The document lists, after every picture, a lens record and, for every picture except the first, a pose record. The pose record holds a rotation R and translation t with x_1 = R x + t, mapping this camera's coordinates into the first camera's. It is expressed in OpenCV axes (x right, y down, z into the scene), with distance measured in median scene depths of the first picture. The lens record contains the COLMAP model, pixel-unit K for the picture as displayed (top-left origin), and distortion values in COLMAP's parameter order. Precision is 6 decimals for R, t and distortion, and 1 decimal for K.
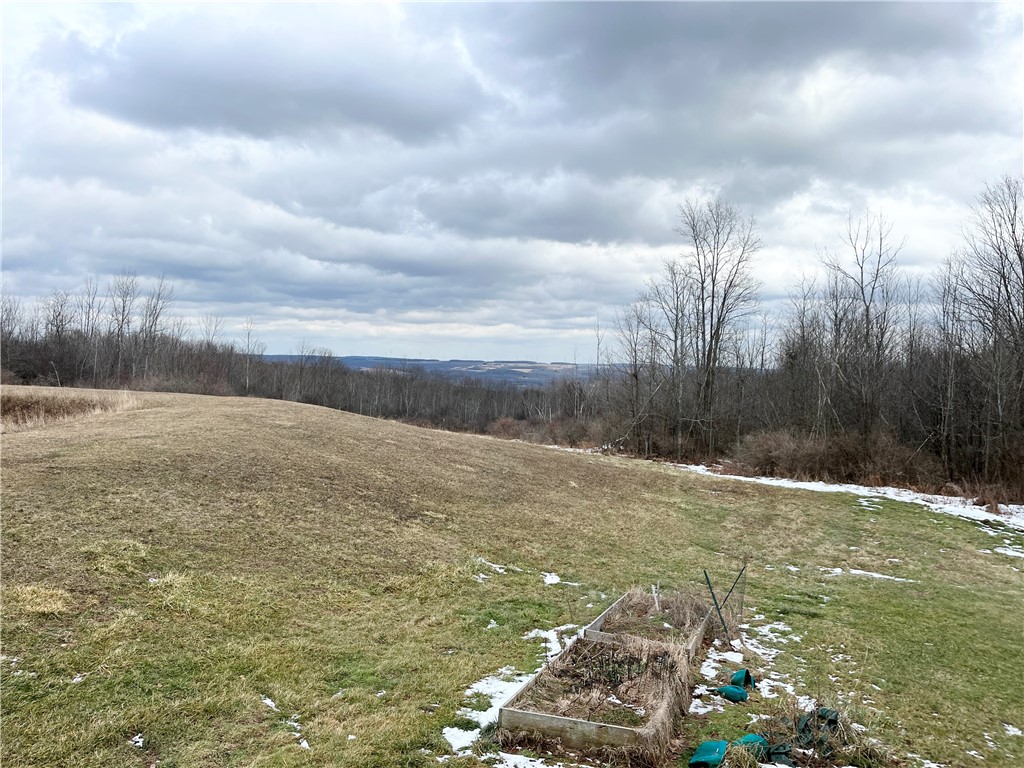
lens RADIAL K [[781.7, 0, 509.3], [0, 781.7, 383.8], [0, 0, 1]] dist [0.029238, -0.028728]
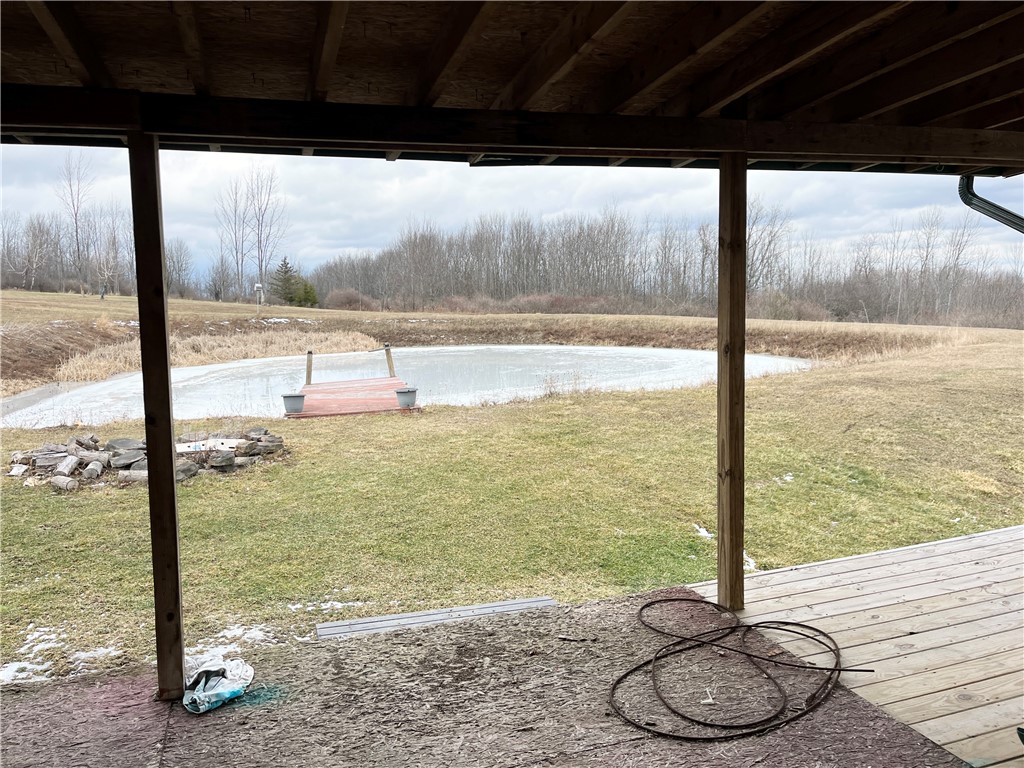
lens RADIAL K [[781.7, 0, 509.0], [0, 781.7, 385.4], [0, 0, 1]] dist [0.029238, -0.028728]
pose [[0.603511, 0.052743, -0.795608, -0.005950], [0.013879, 0.996964, 0.076619, -0.001896], [0.797234, -0.057283, 0.600946, -0.148666]]
